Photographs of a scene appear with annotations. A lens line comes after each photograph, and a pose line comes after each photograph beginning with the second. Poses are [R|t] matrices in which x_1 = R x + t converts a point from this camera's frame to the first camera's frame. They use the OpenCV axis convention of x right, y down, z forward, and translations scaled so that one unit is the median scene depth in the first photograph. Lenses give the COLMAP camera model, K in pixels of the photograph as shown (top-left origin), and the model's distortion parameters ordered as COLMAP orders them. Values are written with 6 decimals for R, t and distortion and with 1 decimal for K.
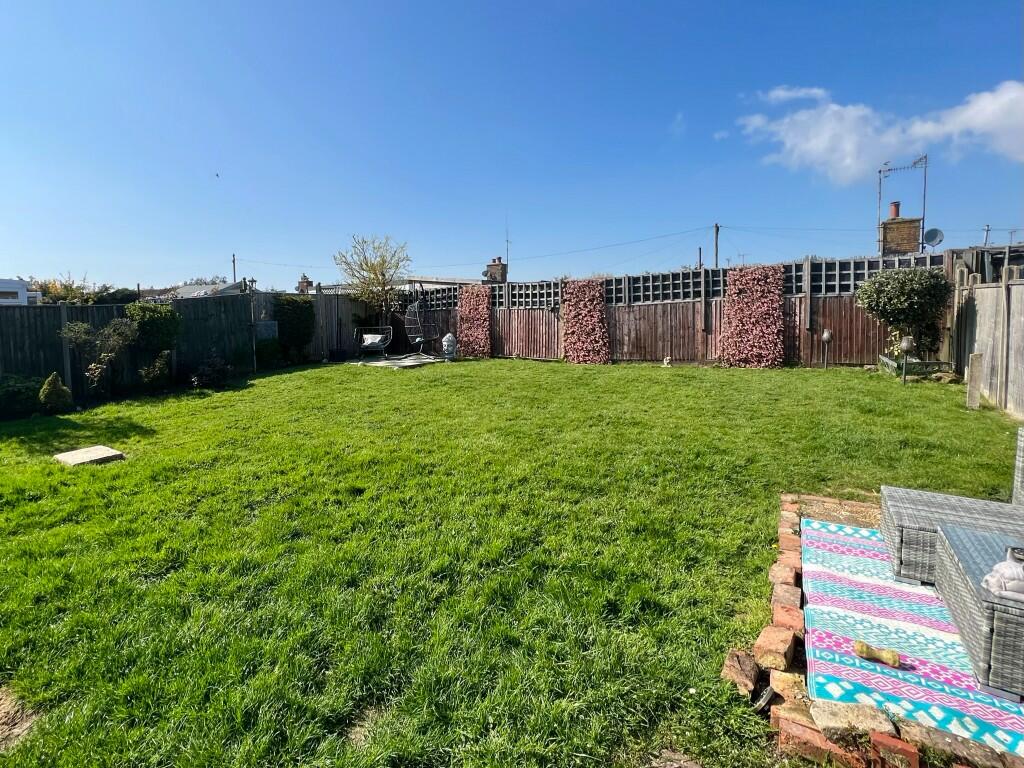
lens RADIAL K [[502.3, 0, 512.0], [0, 502.3, 384.0], [0, 0, 1]] dist [-0.000306, -0.000164]
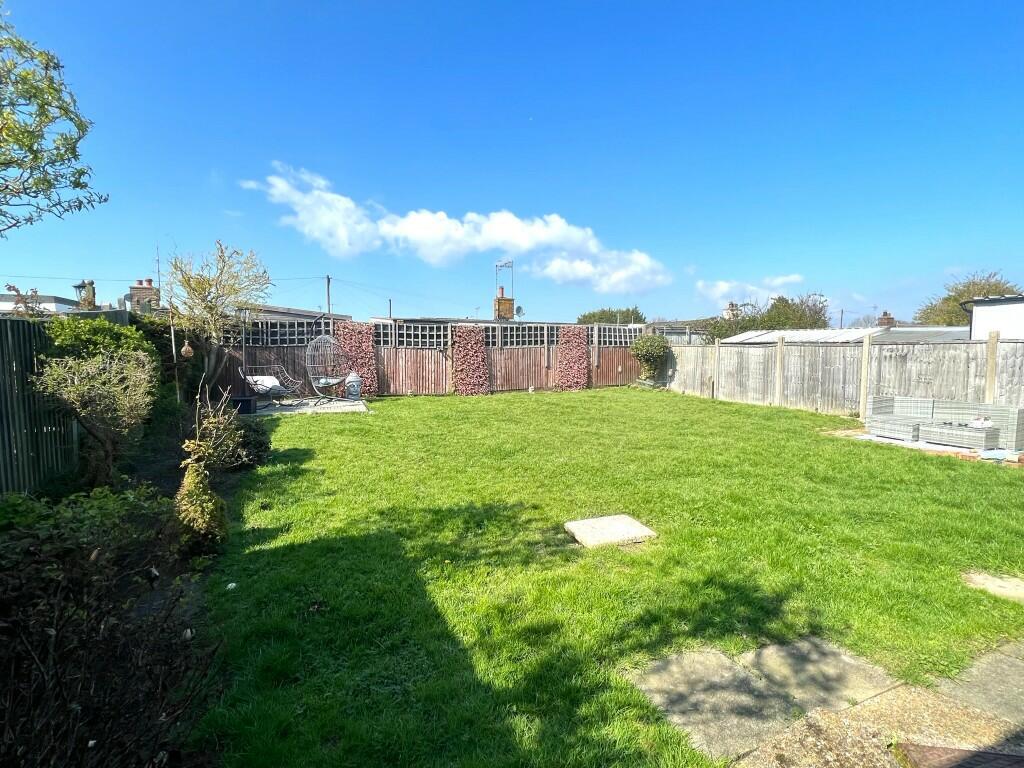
lens RADIAL K [[442.1, 0, 512.0], [0, 442.1, 384.0], [0, 0, 1]] dist [-0.000737, -0.000033]
pose [[0.570158, -0.039400, 0.820589, -0.663468], [0.095366, 0.995271, -0.018474, -0.040225], [-0.815981, 0.088789, 0.571220, 0.324972]]
